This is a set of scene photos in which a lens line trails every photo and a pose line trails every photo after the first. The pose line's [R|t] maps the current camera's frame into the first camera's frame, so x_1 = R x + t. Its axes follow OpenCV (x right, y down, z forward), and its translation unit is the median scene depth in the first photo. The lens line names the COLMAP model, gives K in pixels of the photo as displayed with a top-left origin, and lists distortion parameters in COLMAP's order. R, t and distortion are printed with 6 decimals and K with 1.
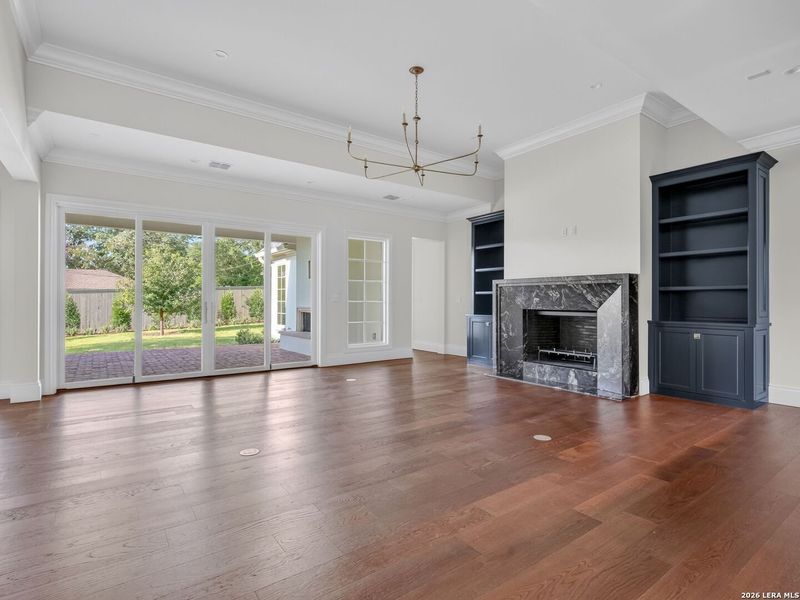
lens RADIAL K [[425.1, 0, 400.0], [0, 425.1, 300.0], [0, 0, 1]] dist [0.044594, -0.038333]
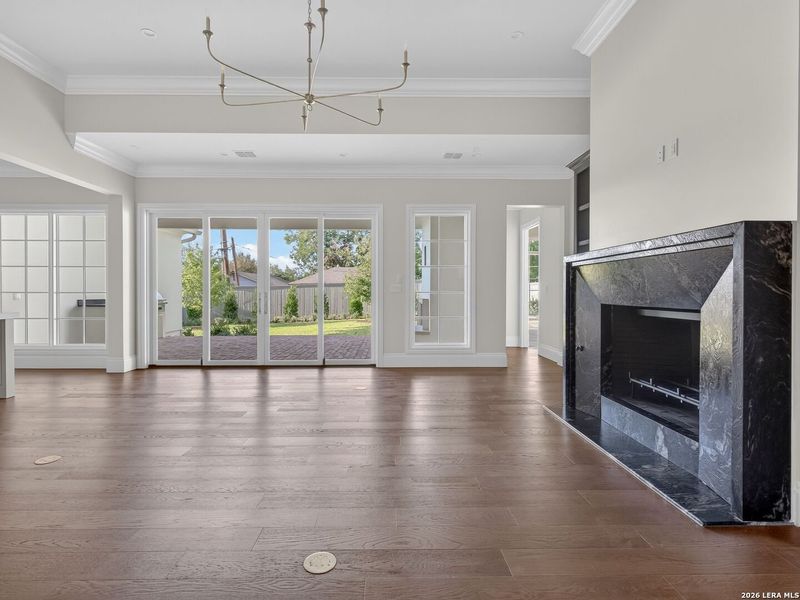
lens RADIAL K [[425.1, 0, 400.0], [0, 425.1, 300.0], [0, 0, 1]] dist [0.044594, -0.038333]
pose [[0.805429, 0.008669, -0.592629, 0.411637], [0.002764, 0.999827, 0.018382, 0.003773], [0.592686, -0.016444, 0.805266, 0.373963]]
